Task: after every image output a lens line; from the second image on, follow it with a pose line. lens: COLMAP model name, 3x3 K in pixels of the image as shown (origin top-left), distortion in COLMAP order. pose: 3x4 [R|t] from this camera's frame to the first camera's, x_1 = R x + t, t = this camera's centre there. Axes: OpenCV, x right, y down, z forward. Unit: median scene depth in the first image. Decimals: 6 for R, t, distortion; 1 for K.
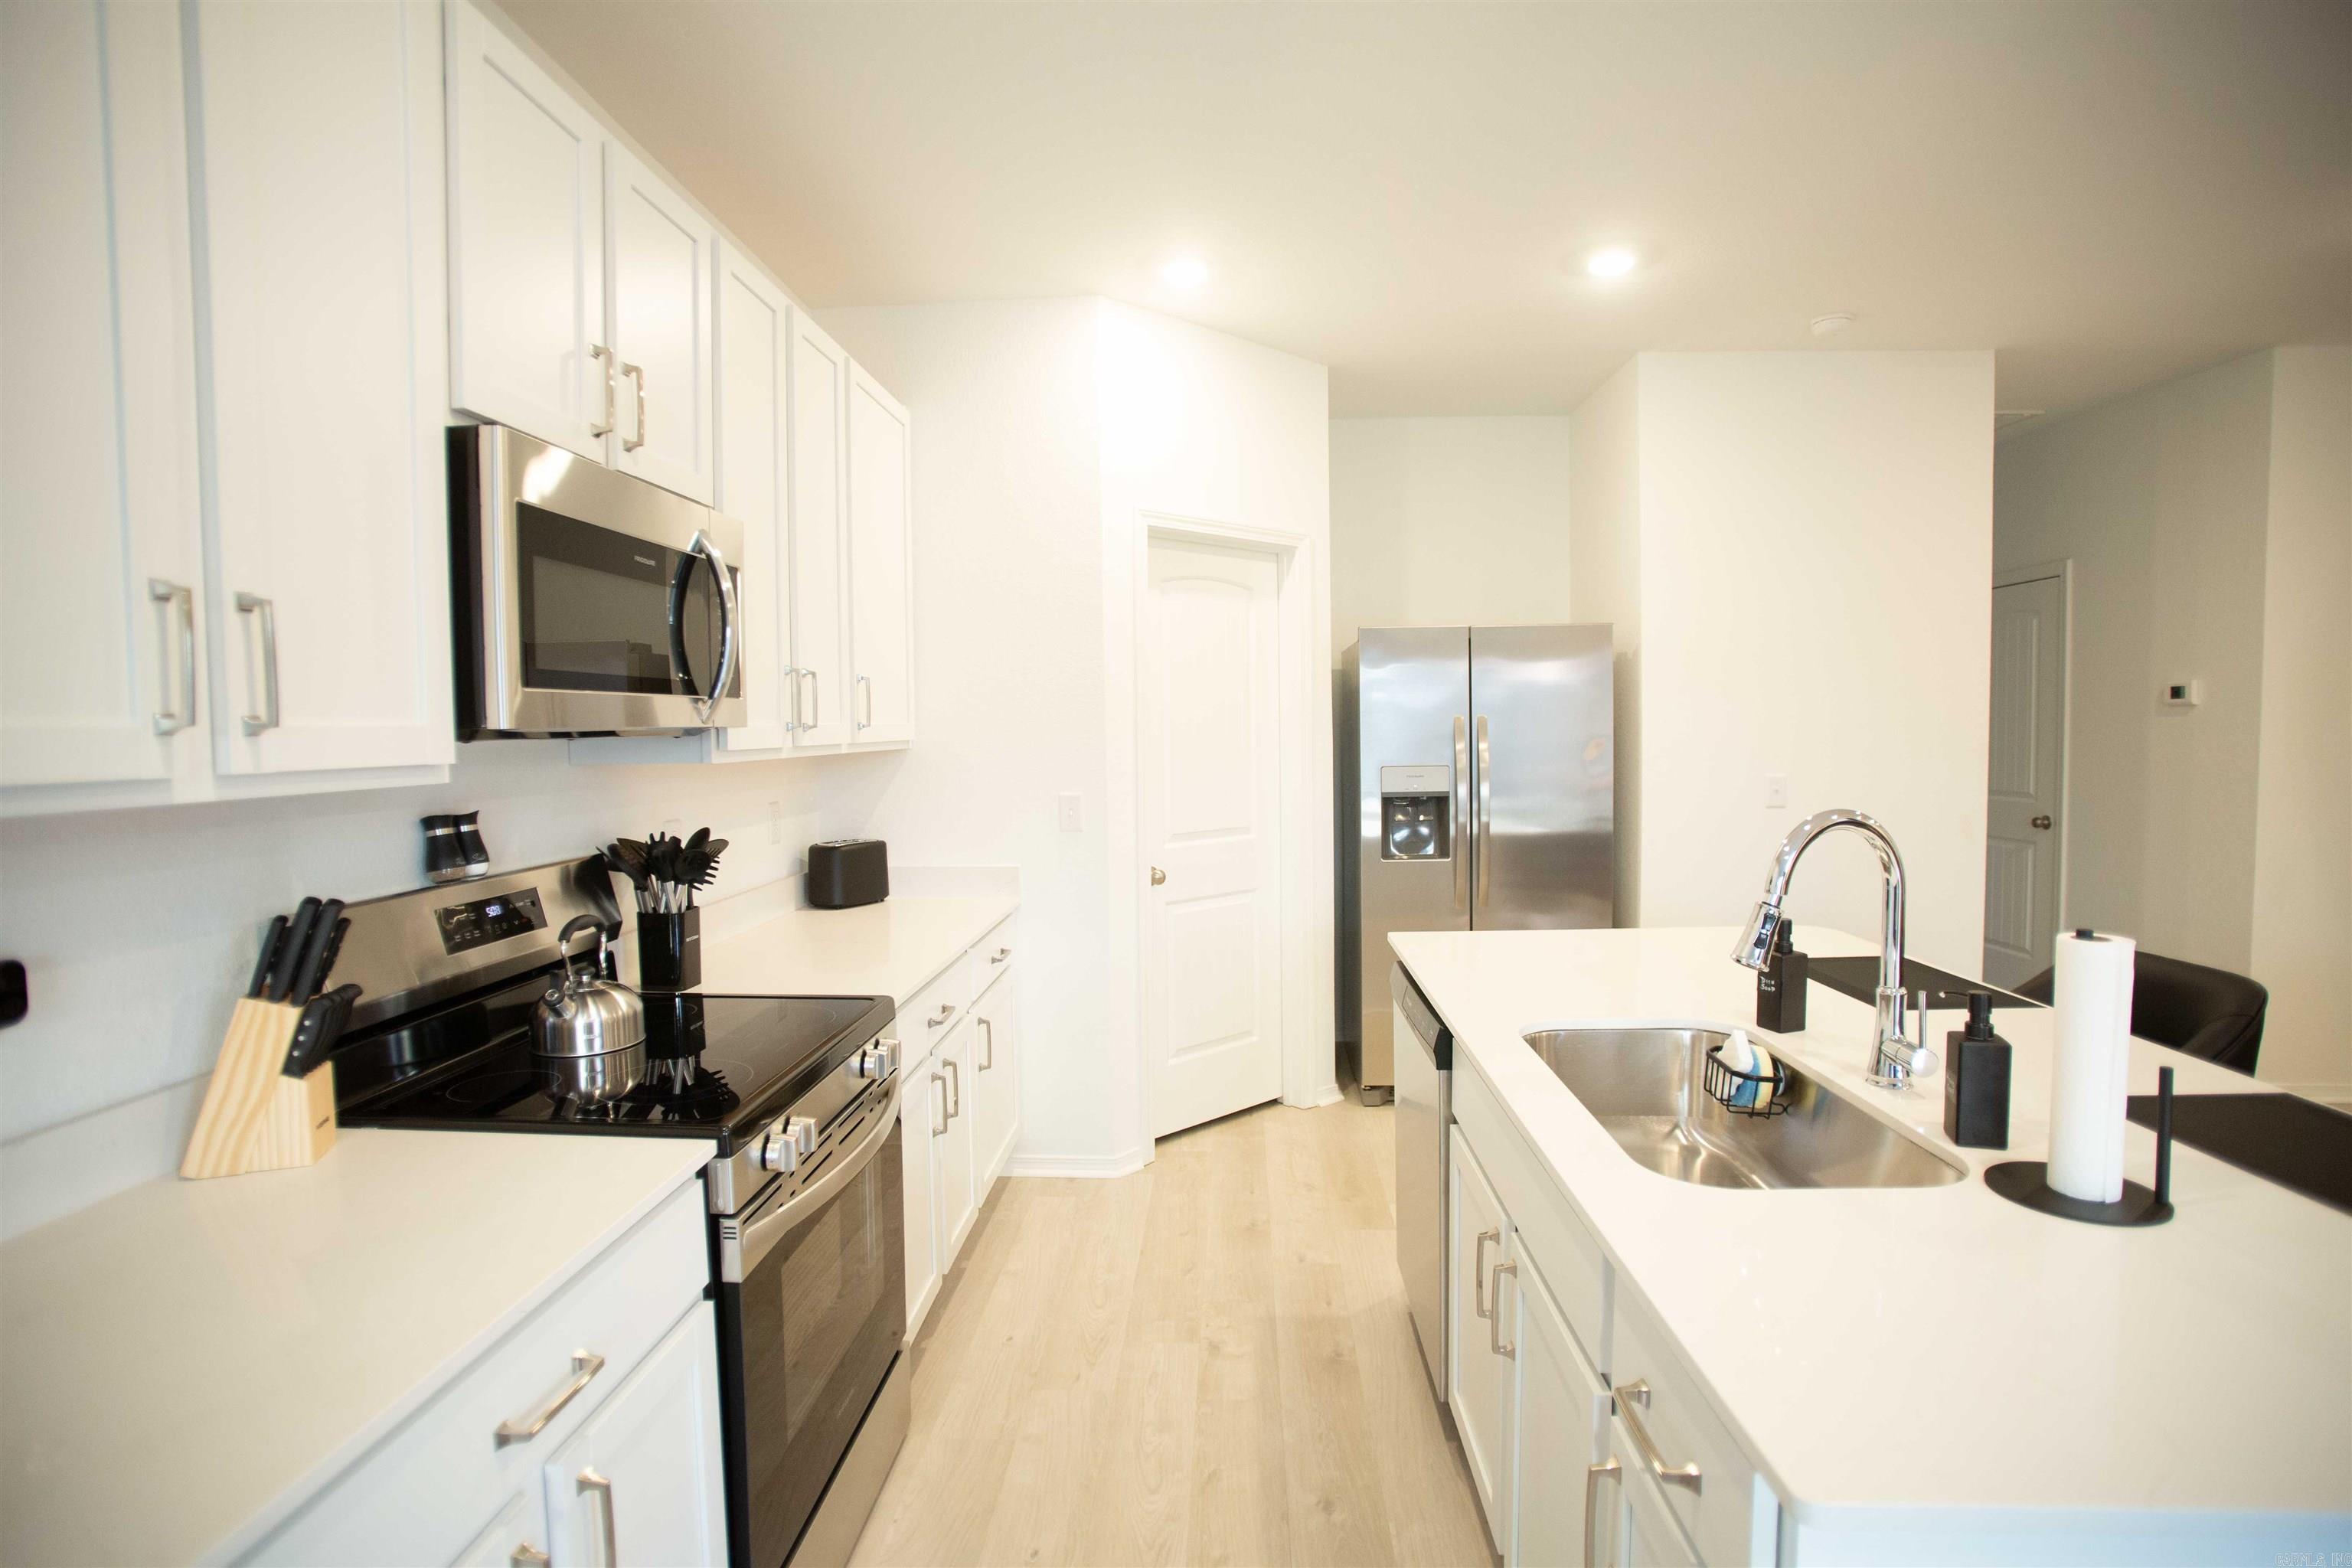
lens RADIAL K [[1152.5, 0, 1177.8], [0, 1152.5, 766.7], [0, 0, 1]] dist [-0.073950, 0.028196]
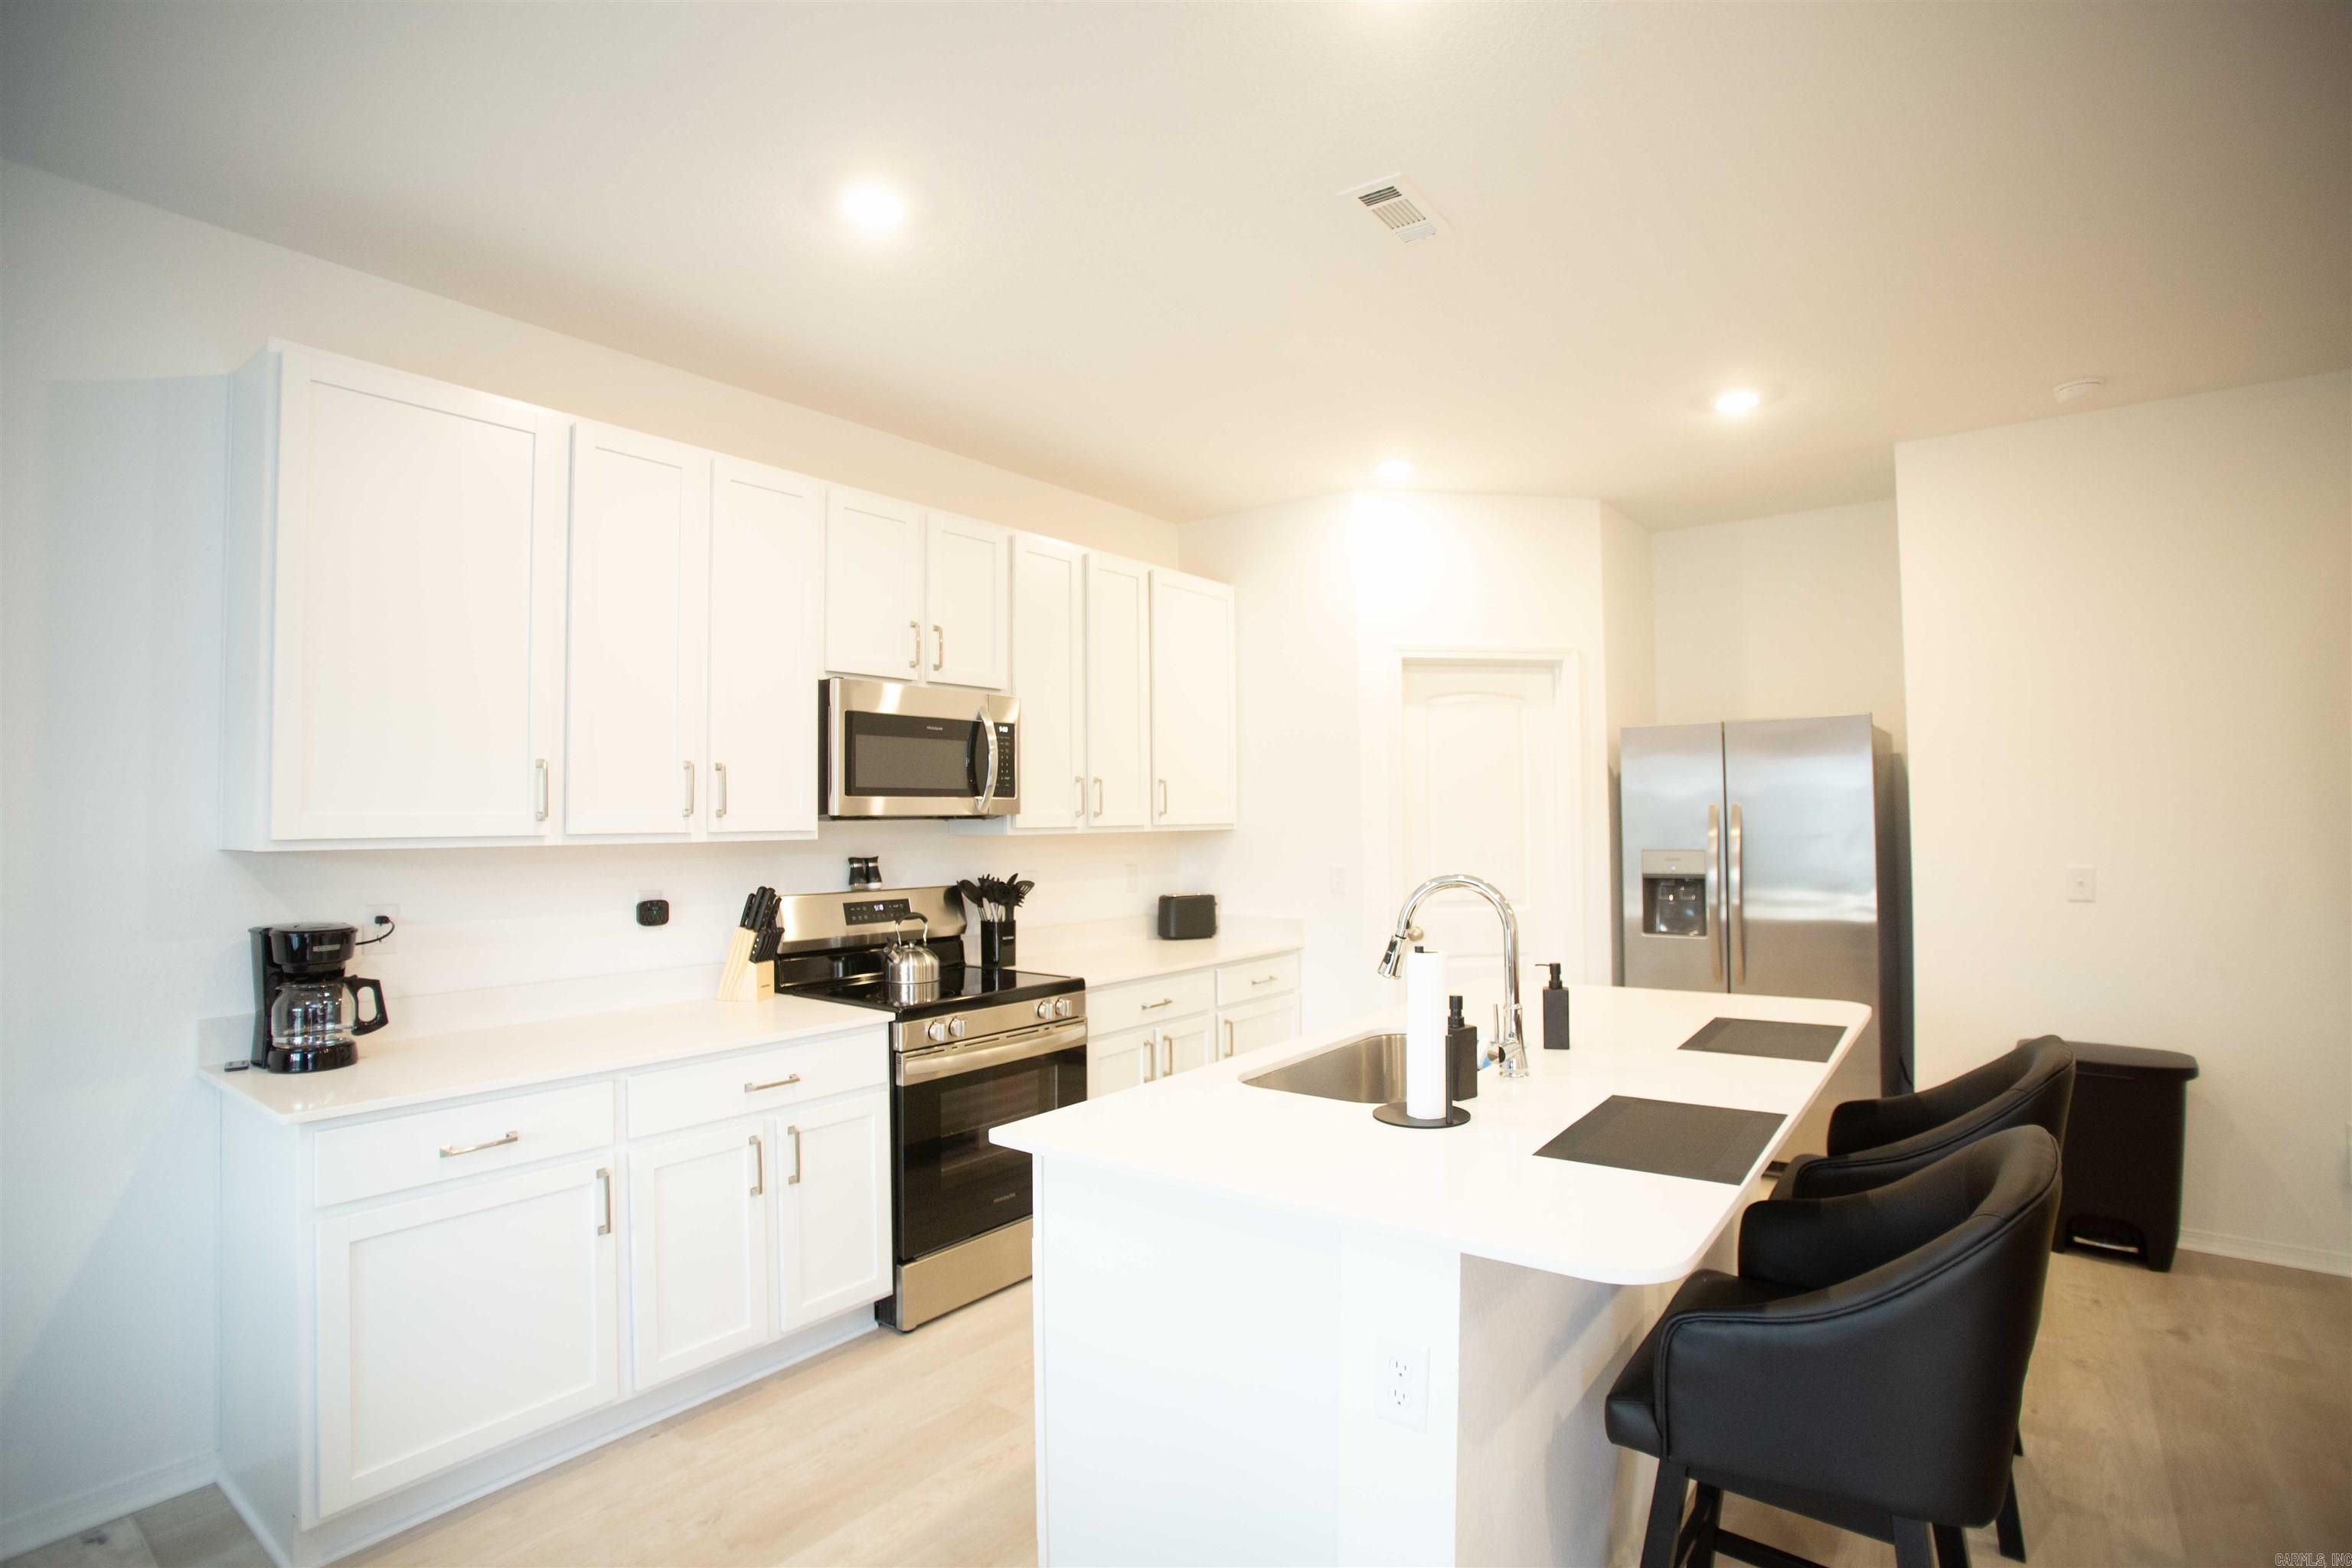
lens RADIAL K [[1152.5, 0, 1184.3], [0, 1152.5, 778.1], [0, 0, 1]] dist [-0.073950, 0.028196]
pose [[0.826566, -0.014435, -0.562655, 0.955197], [-0.021641, 0.998117, -0.057399, 0.006576], [0.562424, 0.059621, 0.824697, -0.359452]]
